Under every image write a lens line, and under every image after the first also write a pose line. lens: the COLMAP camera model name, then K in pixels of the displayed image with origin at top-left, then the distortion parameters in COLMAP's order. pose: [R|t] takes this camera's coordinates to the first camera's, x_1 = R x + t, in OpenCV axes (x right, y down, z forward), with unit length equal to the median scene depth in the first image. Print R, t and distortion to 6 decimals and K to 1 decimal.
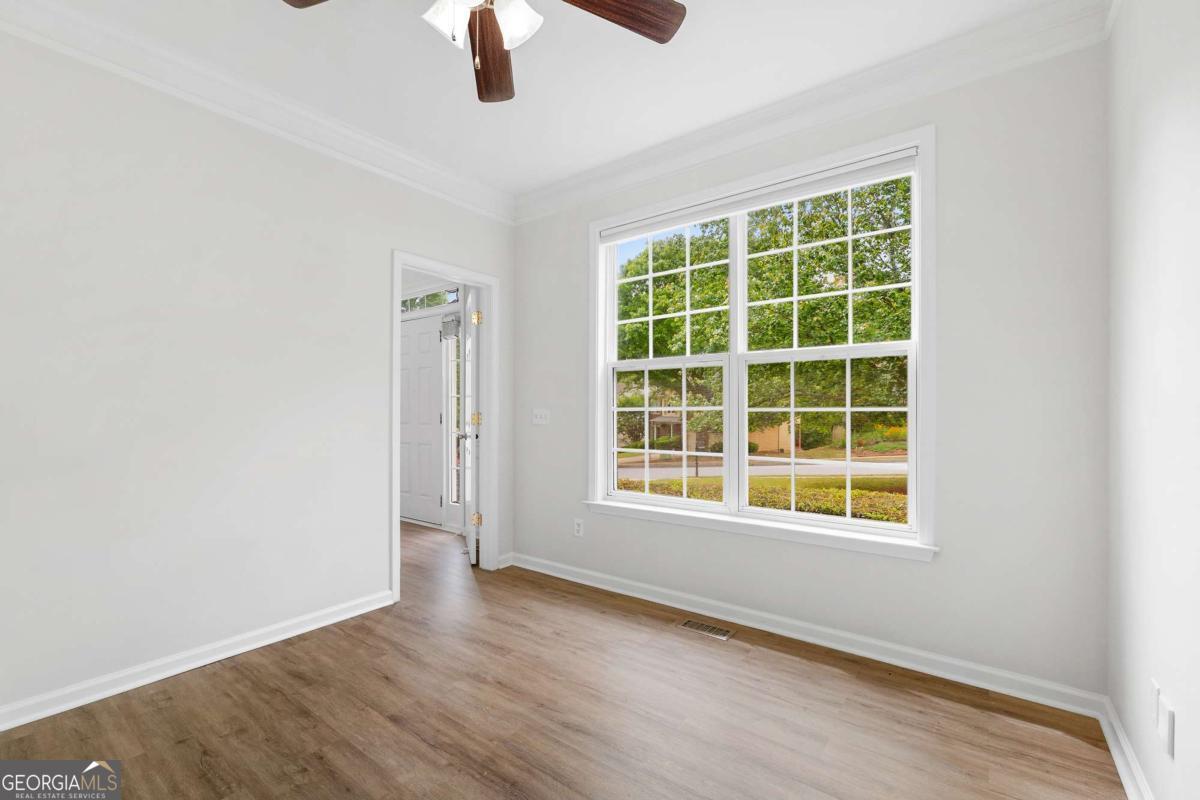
lens RADIAL K [[513.6, 0, 599.5], [0, 513.6, 404.2], [0, 0, 1]] dist [-0.006410, -0.000041]
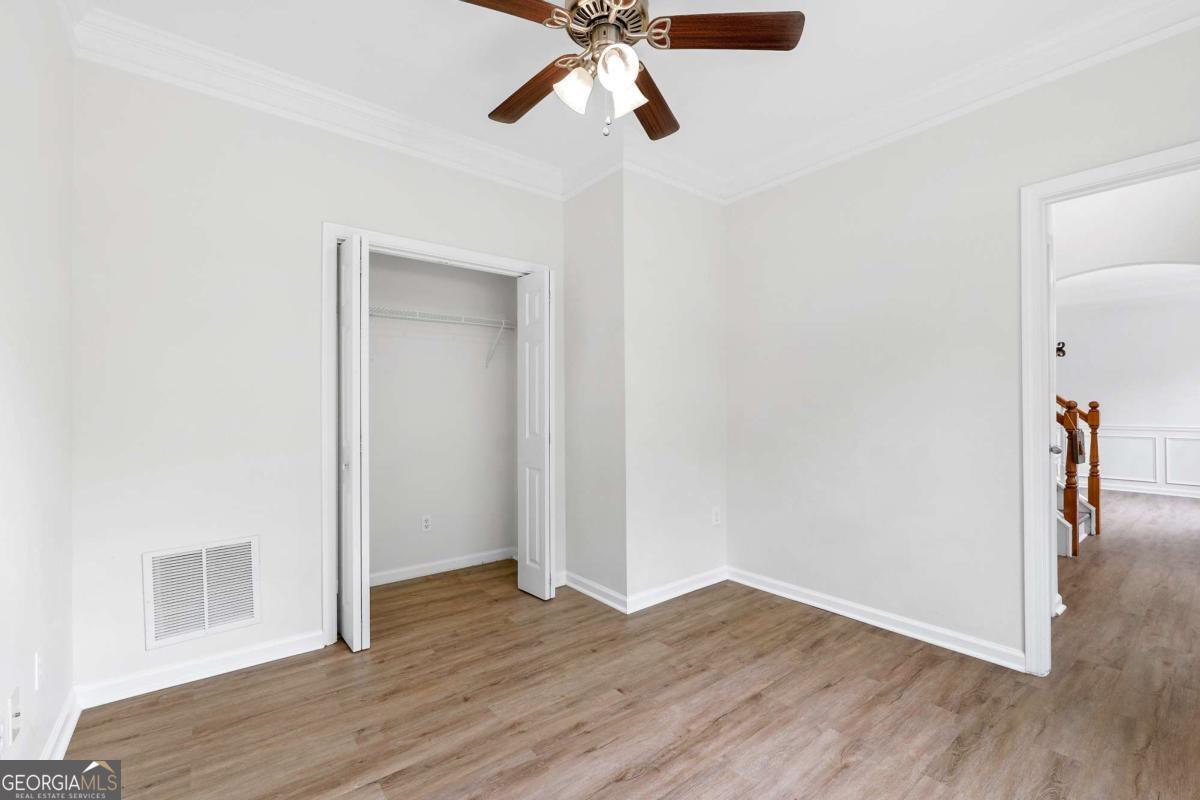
lens RADIAL K [[513.6, 0, 599.5], [0, 513.6, 404.2], [0, 0, 1]] dist [-0.006410, -0.000041]
pose [[-0.249525, -0.004549, -0.968358, 0.667471], [0.012000, 0.999898, -0.007789, 0.010517], [0.968294, -0.013564, -0.249445, 0.895176]]
